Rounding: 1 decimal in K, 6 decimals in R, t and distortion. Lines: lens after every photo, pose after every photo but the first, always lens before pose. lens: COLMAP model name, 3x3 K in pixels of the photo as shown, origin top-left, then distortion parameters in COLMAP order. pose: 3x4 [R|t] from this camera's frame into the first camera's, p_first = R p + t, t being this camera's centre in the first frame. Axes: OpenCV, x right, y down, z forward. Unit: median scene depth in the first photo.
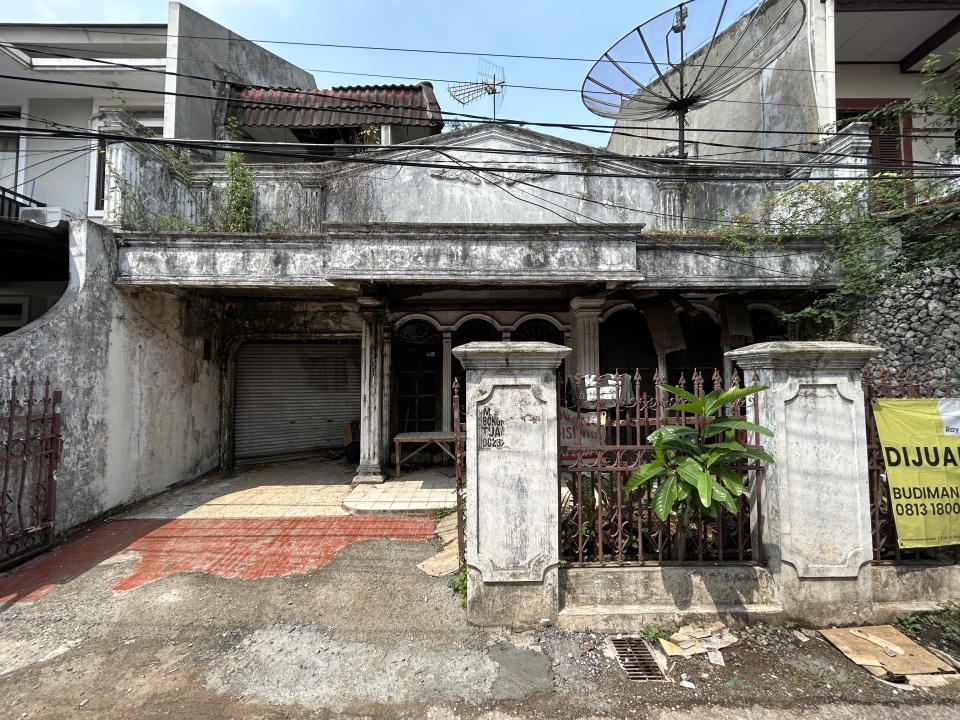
lens RADIAL K [[393.9, 0, 478.3], [0, 393.9, 357.6], [0, 0, 1]] dist [-0.003399, 0.001897]
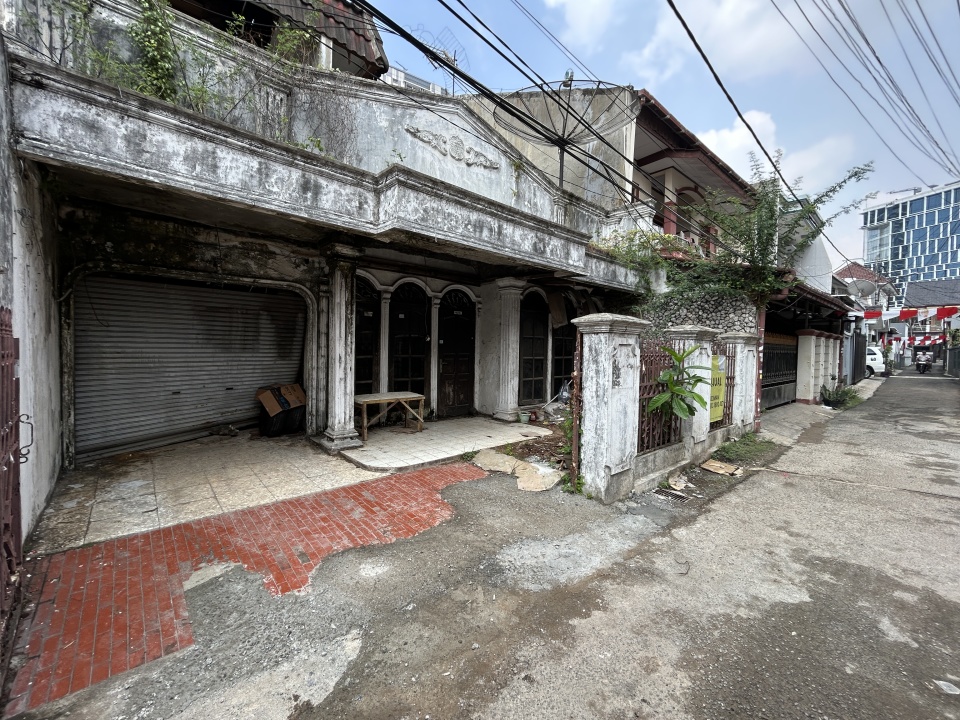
lens RADIAL K [[393.9, 0, 475.5], [0, 393.9, 360.2], [0, 0, 1]] dist [-0.003399, 0.001897]
pose [[0.763050, -0.001303, 0.646338, -0.773076], [-0.054634, 0.996289, 0.066508, 0.036363], [-0.644026, -0.086061, 0.760147, 0.133518]]
